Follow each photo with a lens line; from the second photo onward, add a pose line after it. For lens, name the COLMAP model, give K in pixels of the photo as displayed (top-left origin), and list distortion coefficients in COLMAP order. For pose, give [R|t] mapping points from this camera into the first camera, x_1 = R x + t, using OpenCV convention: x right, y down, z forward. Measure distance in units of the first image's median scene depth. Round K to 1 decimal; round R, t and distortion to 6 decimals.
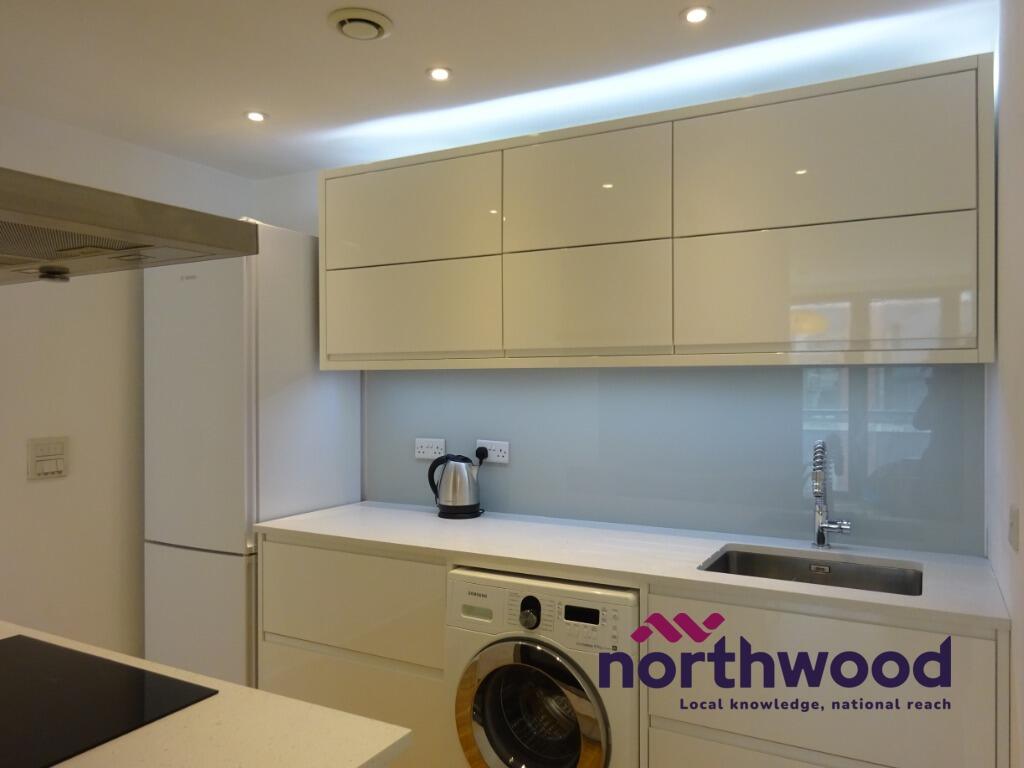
lens RADIAL K [[772.7, 0, 512.0], [0, 772.7, 384.0], [0, 0, 1]] dist [0.001778, 0.001231]
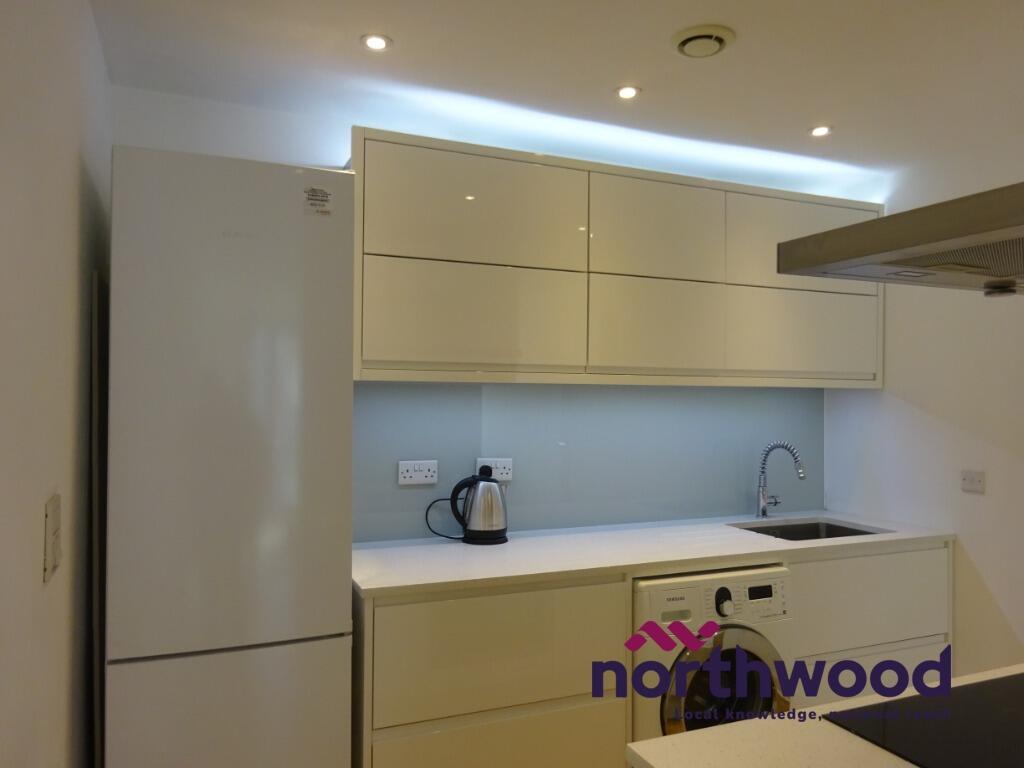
lens RADIAL K [[761.0, 0, 512.0], [0, 761.0, 384.0], [0, 0, 1]] dist [-0.001717, -0.000667]
pose [[0.608795, 0.021683, 0.793031, -0.829428], [-0.006576, 0.999730, -0.022287, 0.002639], [-0.793300, 0.008353, 0.608773, 0.444500]]
